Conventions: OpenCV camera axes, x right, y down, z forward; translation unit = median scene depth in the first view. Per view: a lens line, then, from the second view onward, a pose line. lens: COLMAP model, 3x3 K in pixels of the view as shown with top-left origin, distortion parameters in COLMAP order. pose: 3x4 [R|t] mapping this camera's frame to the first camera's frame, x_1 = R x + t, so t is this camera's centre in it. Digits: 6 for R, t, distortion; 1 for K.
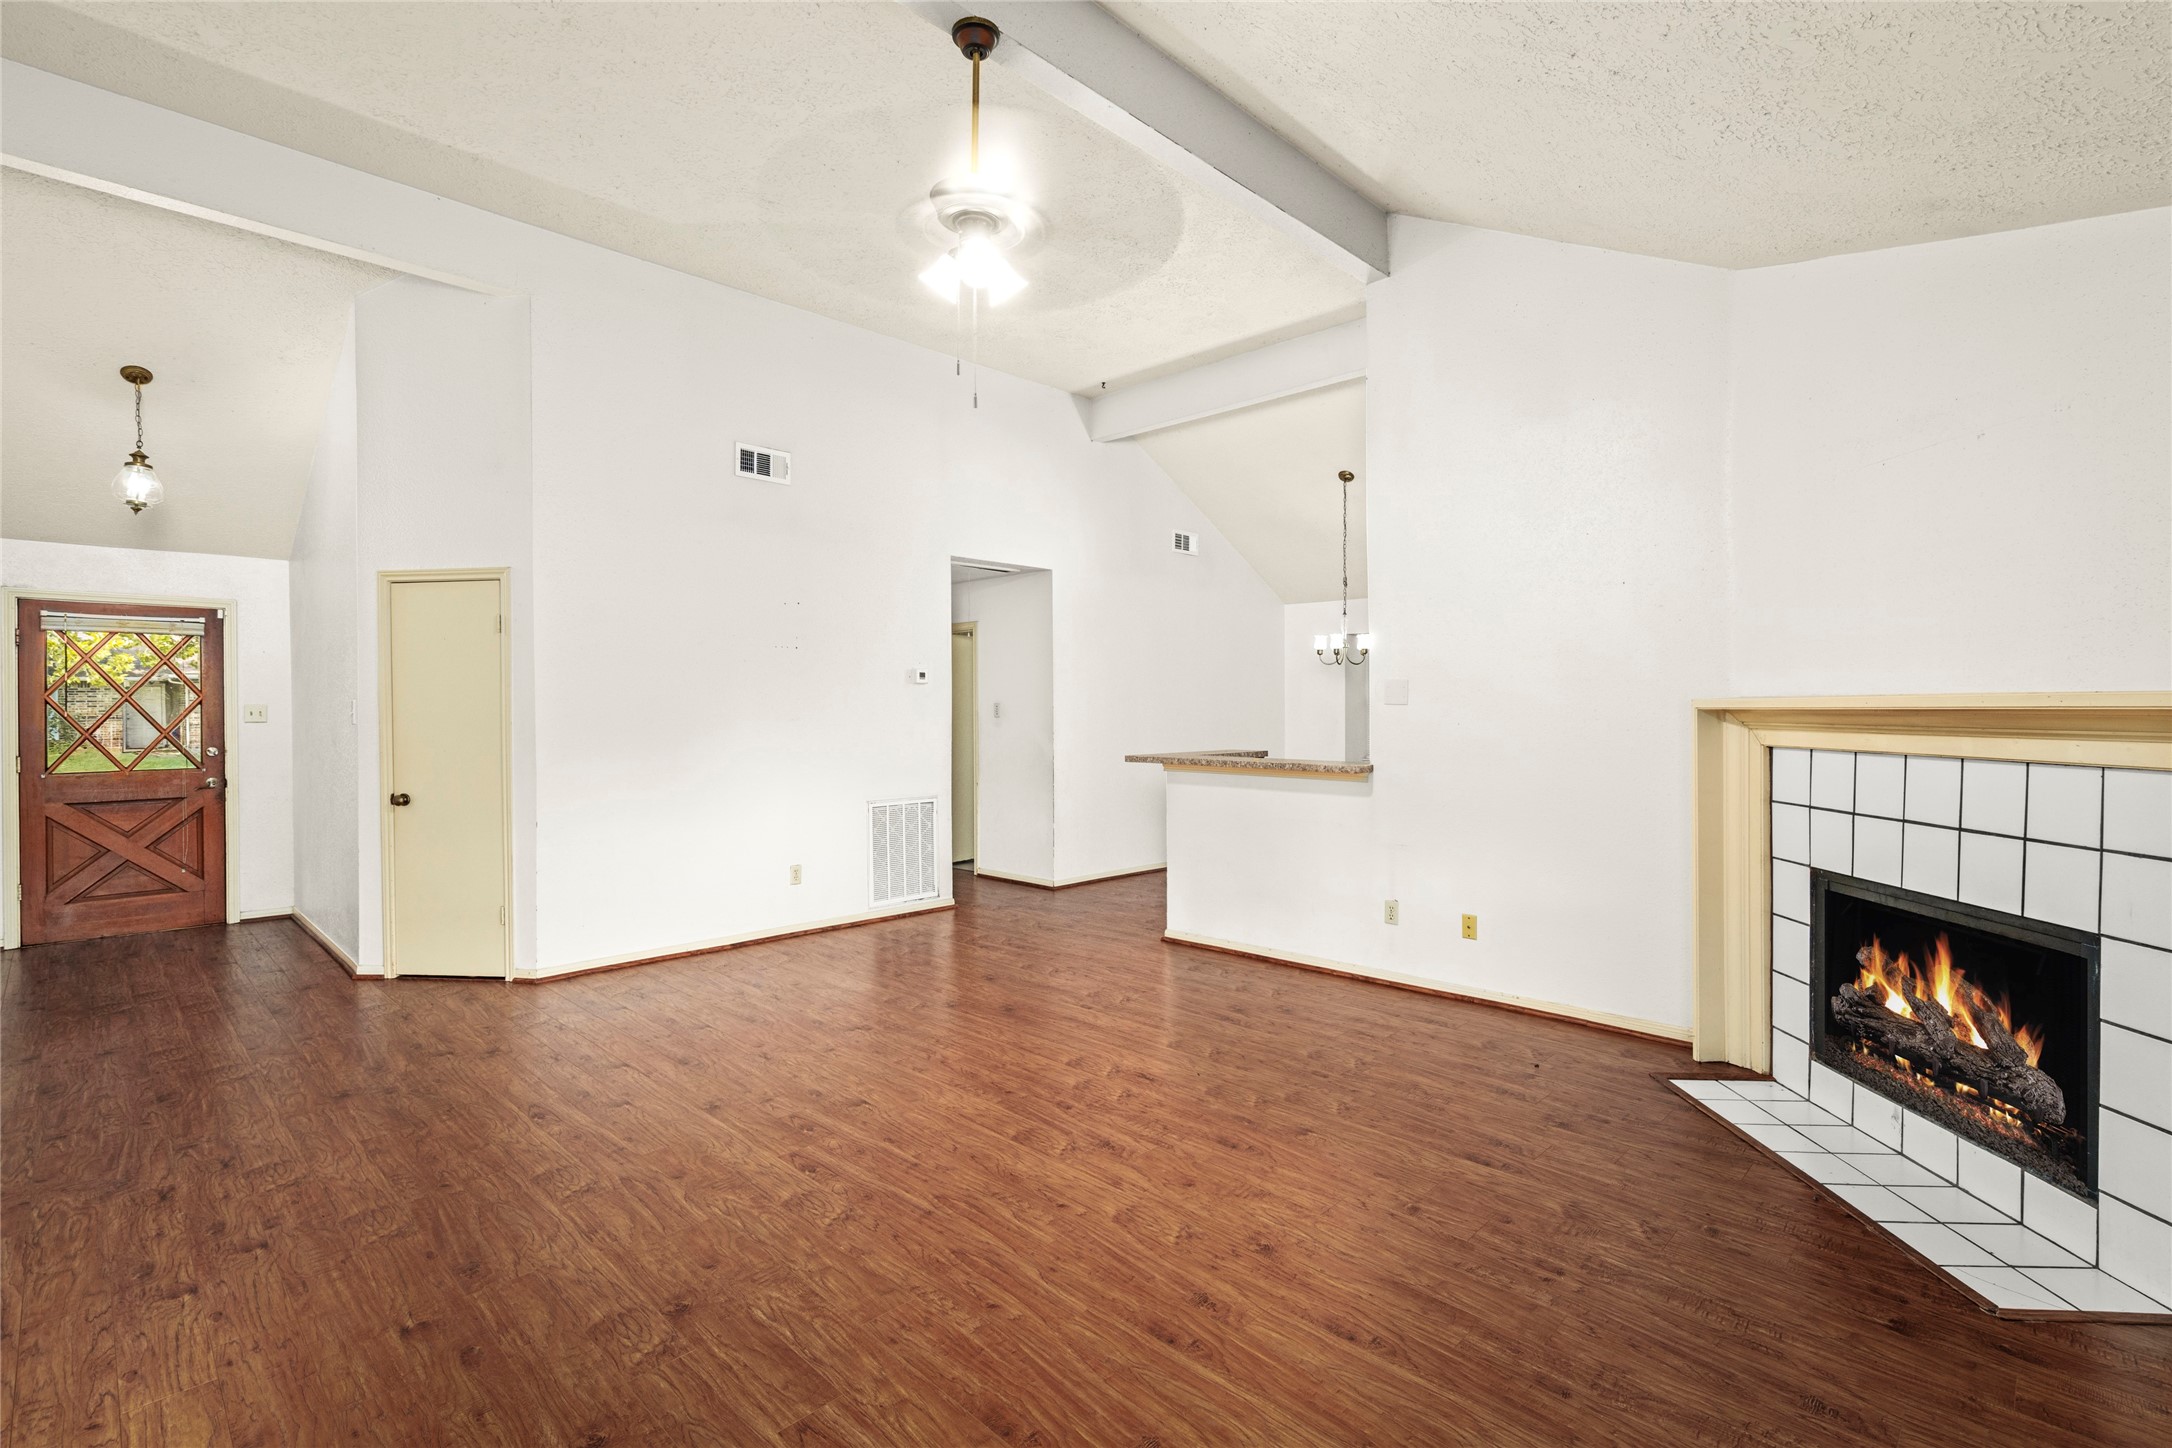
lens RADIAL K [[1010.0, 0, 1046.2], [0, 1010.0, 710.8], [0, 0, 1]] dist [0.031340, 0.000358]
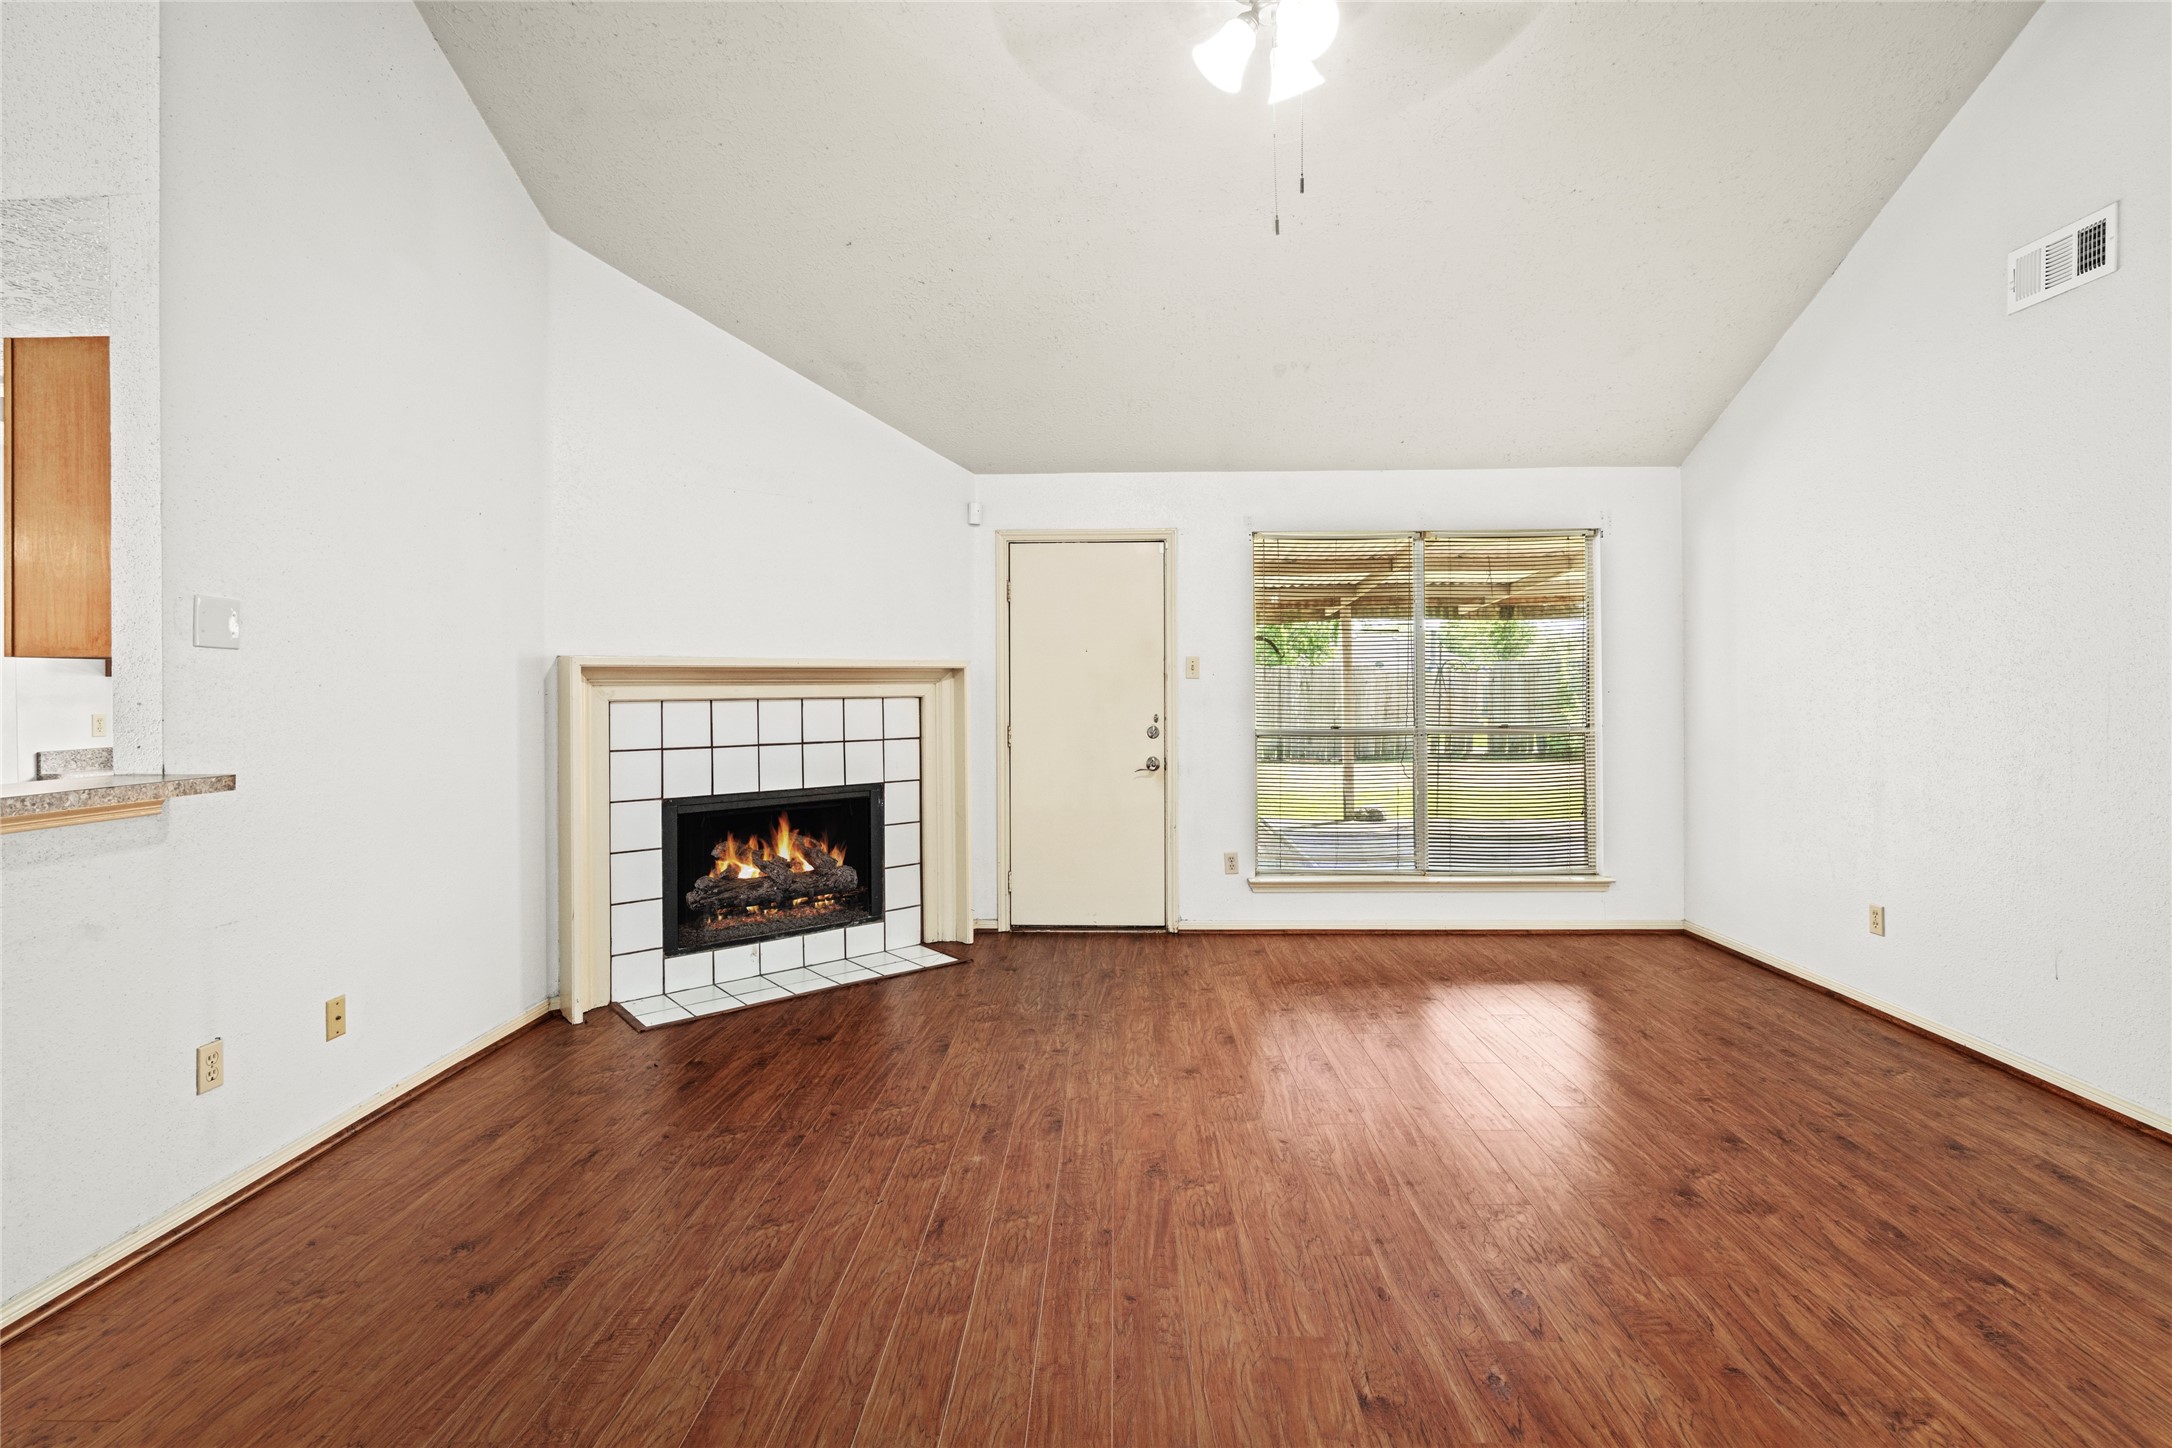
lens RADIAL K [[994.9, 0, 1060.4], [0, 994.9, 686.7], [0, 0, 1]] dist [-0.000256, 0.000107]
pose [[-0.689268, 0.001739, 0.724504, -0.502262], [0.010644, 0.999913, 0.007727, 0.016333], [-0.724428, 0.013038, -0.689227, 1.662977]]
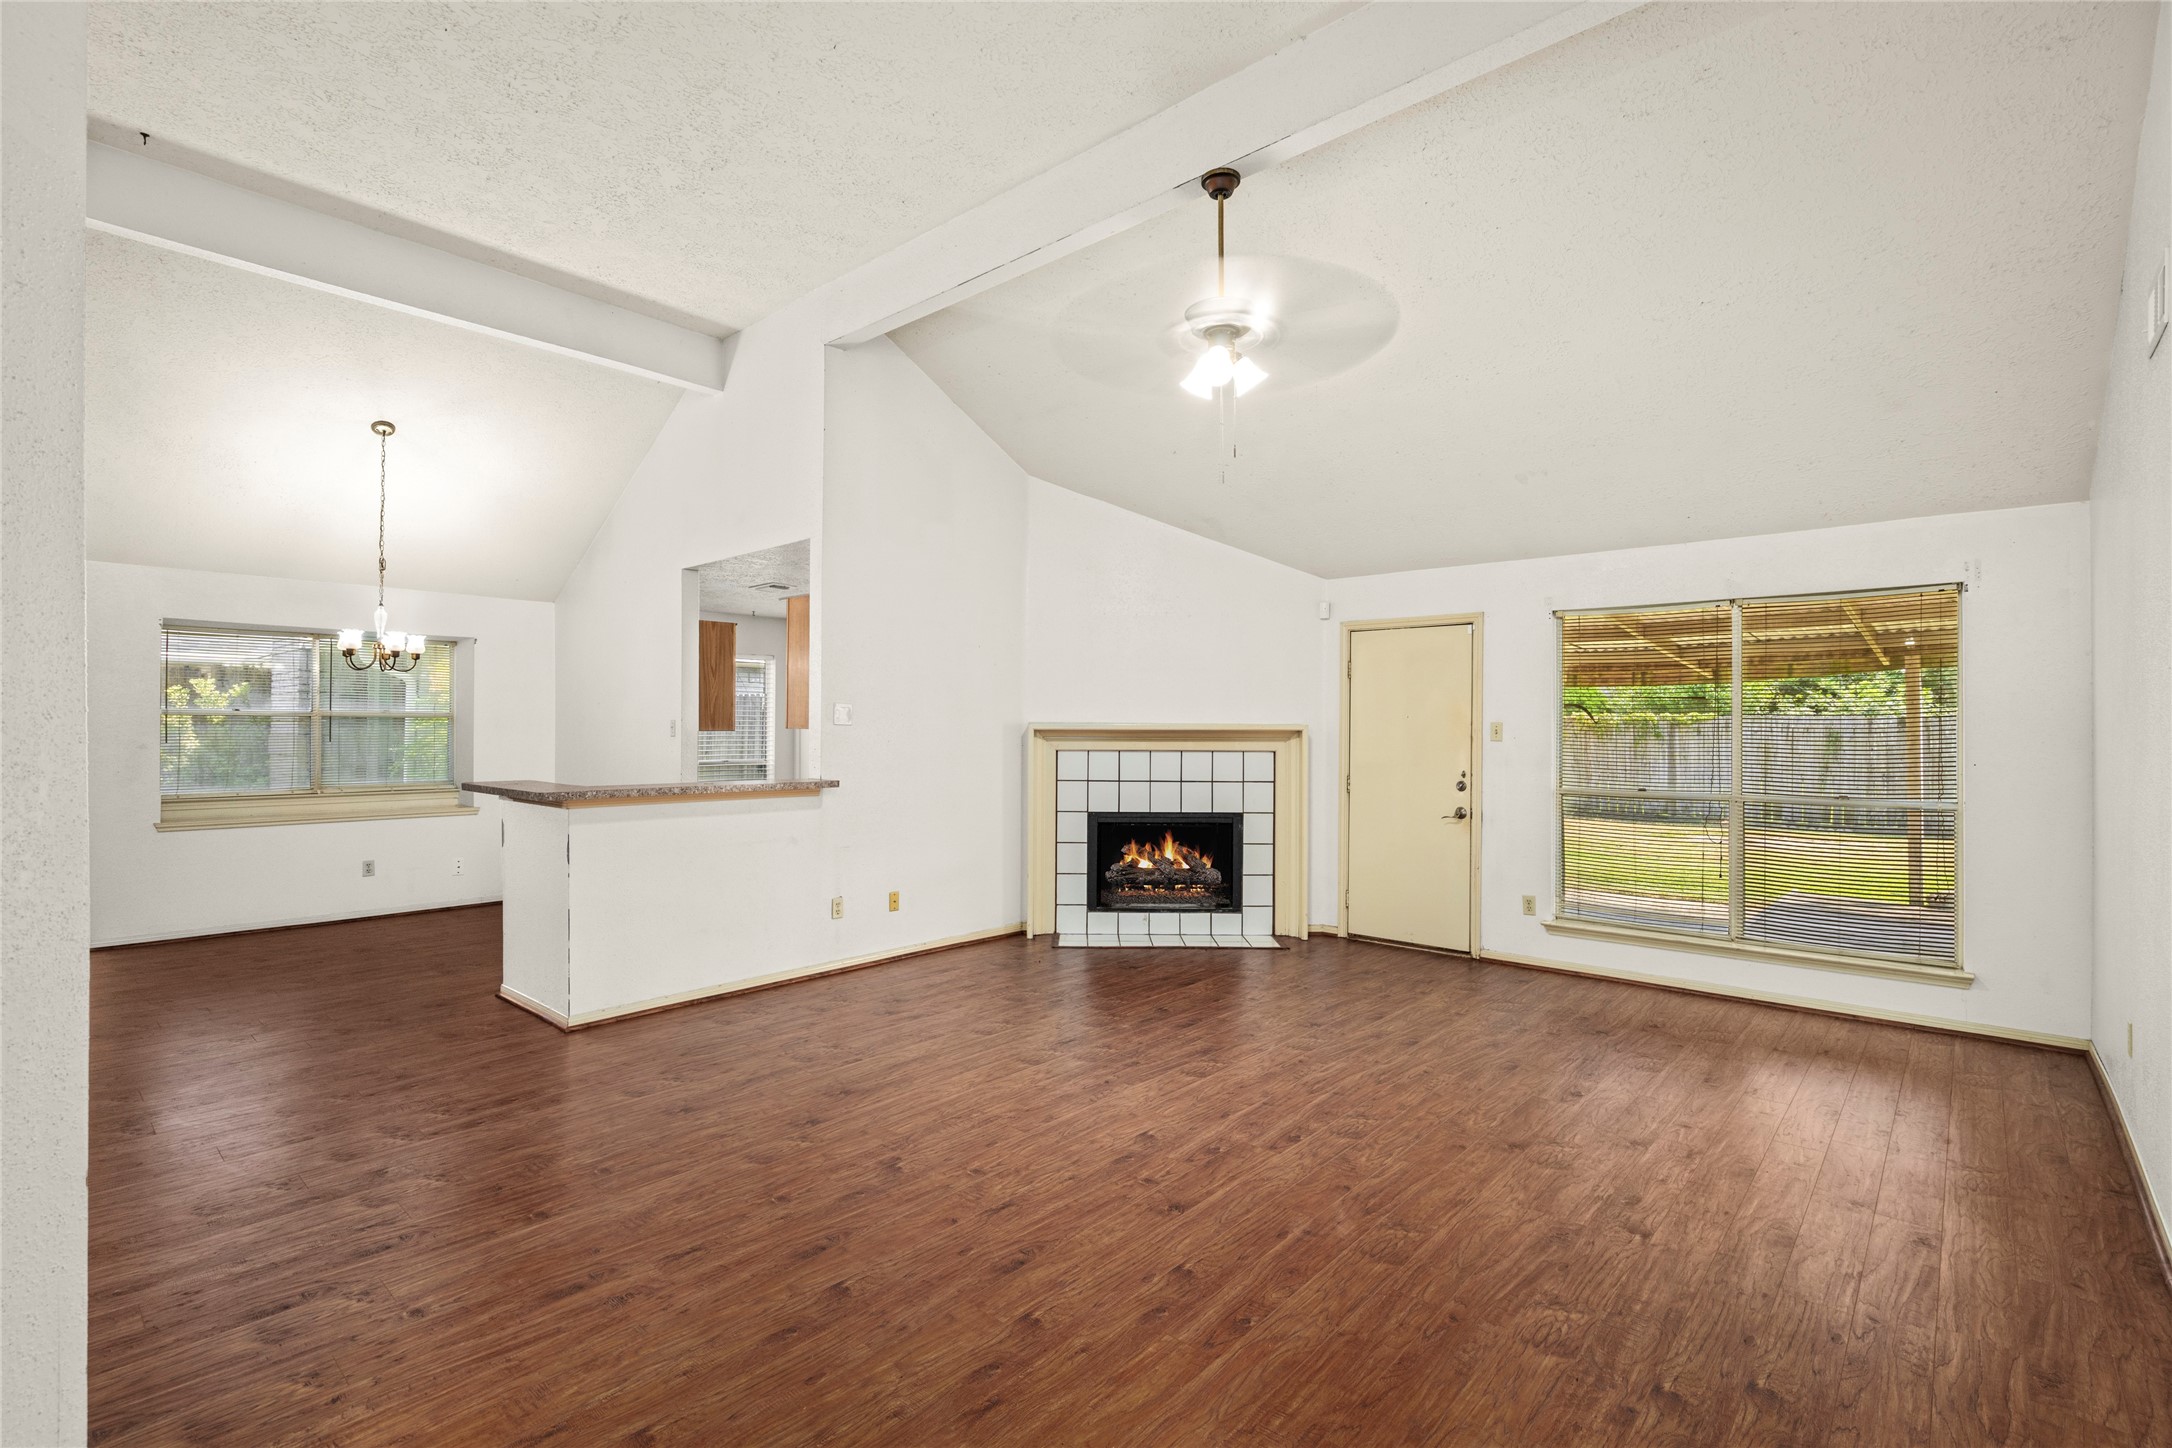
lens RADIAL K [[994.7, 0, 1085.8], [0, 994.7, 713.7], [0, 0, 1]] dist [-0.000426, 0.001024]
pose [[-0.065491, 0.012423, 0.997776, -1.304642], [0.002611, 0.999921, -0.012278, -0.012881], [-0.997850, 0.001801, -0.065518, 1.274573]]
